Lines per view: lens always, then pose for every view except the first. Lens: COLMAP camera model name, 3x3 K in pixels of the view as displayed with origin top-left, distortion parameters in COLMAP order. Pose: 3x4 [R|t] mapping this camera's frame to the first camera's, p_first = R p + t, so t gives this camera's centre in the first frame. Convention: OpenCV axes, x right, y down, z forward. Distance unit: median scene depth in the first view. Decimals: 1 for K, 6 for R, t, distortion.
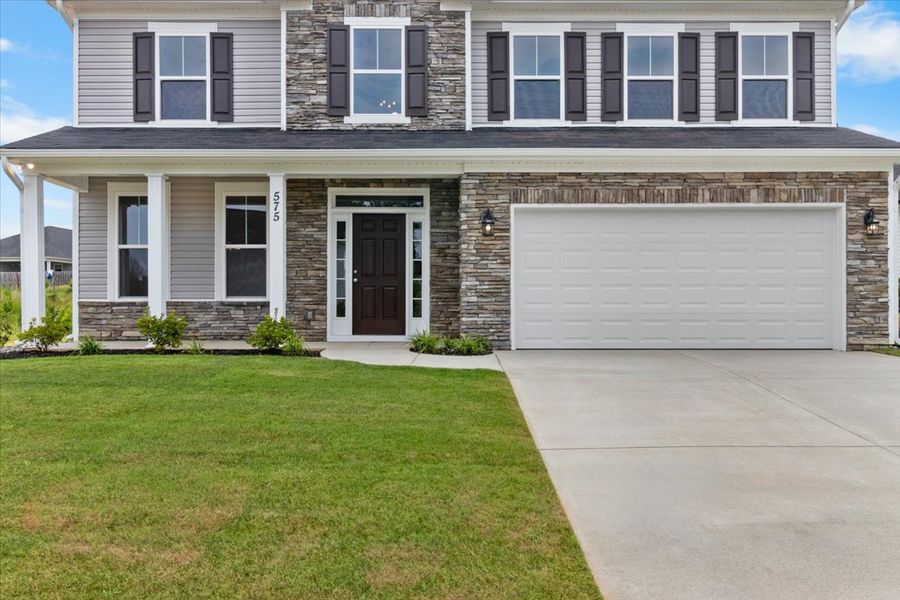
lens RADIAL K [[733.2, 0, 453.4], [0, 733.2, 312.7], [0, 0, 1]] dist [0.004255, 0.005670]
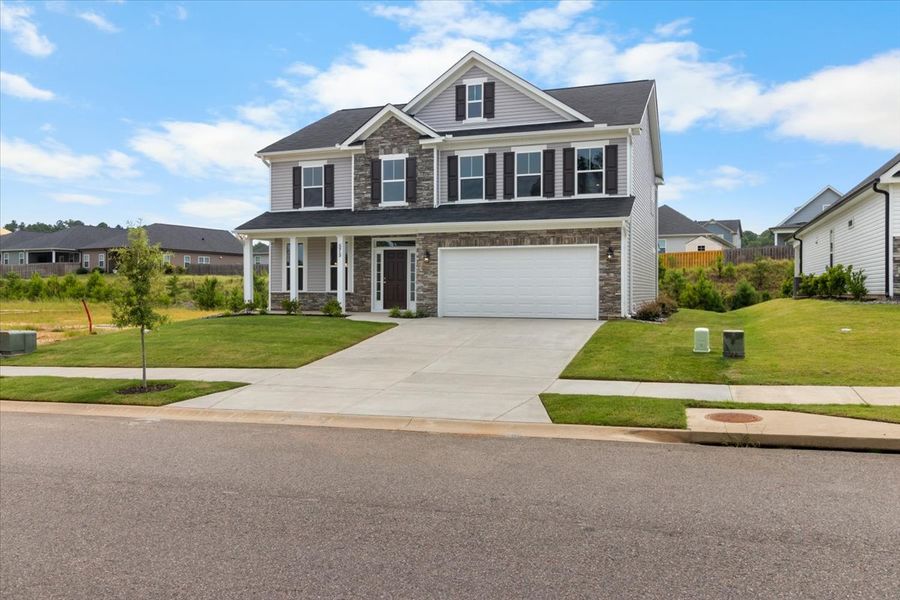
lens RADIAL K [[733.2, 0, 453.4], [0, 733.2, 312.7], [0, 0, 1]] dist [0.004255, 0.005670]
pose [[0.935919, 0.013958, -0.351939, 0.779925], [-0.005674, 0.999682, 0.024558, -0.011609], [0.352170, -0.020988, 0.935701, -0.866814]]
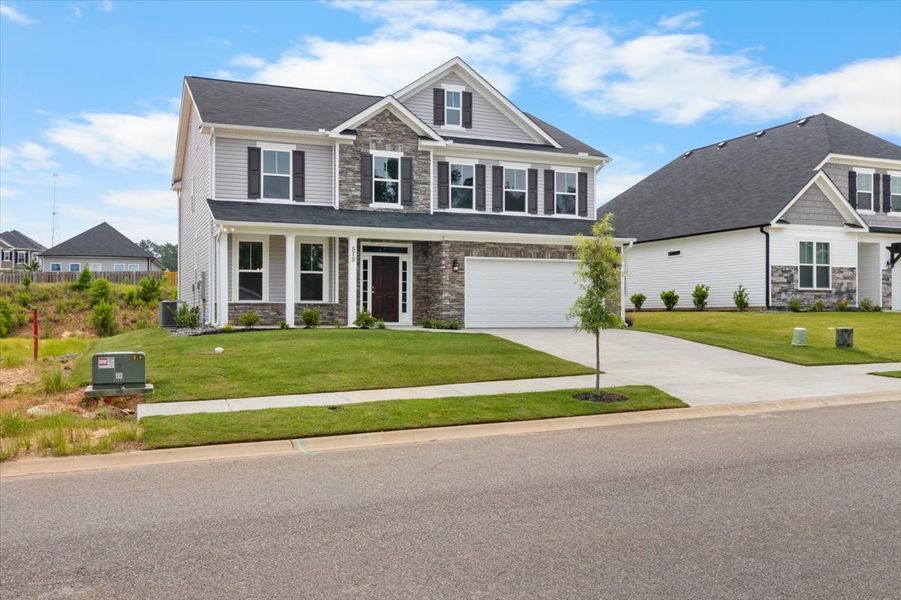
lens RADIAL K [[821.0, 0, 450.5], [0, 821.0, 319.9], [0, 0, 1]] dist [0.008536, 0.002325]
pose [[0.924261, 0.000185, 0.381761, -0.749149], [-0.002480, 0.999982, 0.005520, 0.013574], [-0.381753, -0.006049, 0.924245, -0.988644]]
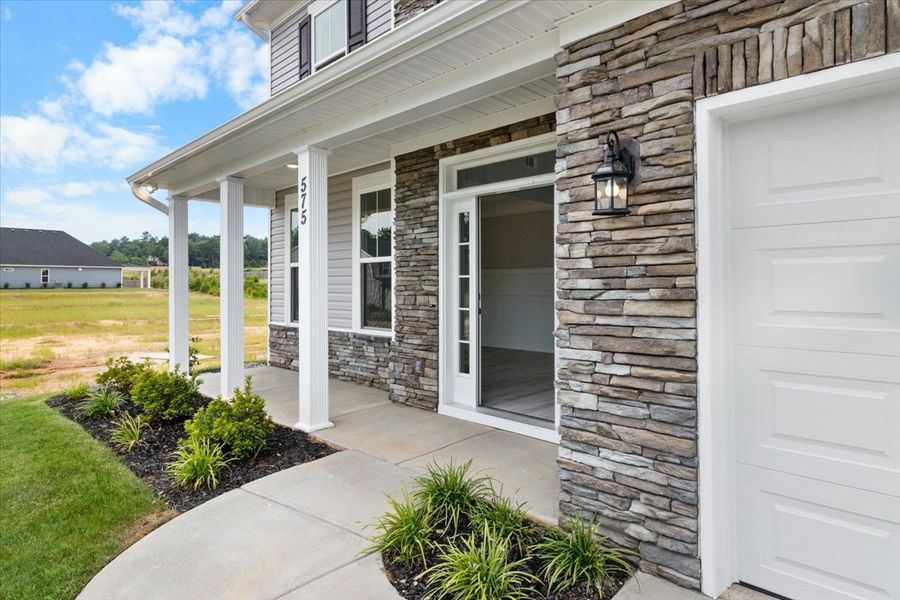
lens RADIAL K [[524.7, 0, 449.2], [0, 524.7, 277.8], [0, 0, 1]] dist [0.003224, 0.000455]
pose [[0.700617, -0.011528, -0.713445, 0.144014], [0.002311, 0.999901, -0.013887, -0.066486], [0.713534, 0.008081, 0.700574, 0.702503]]
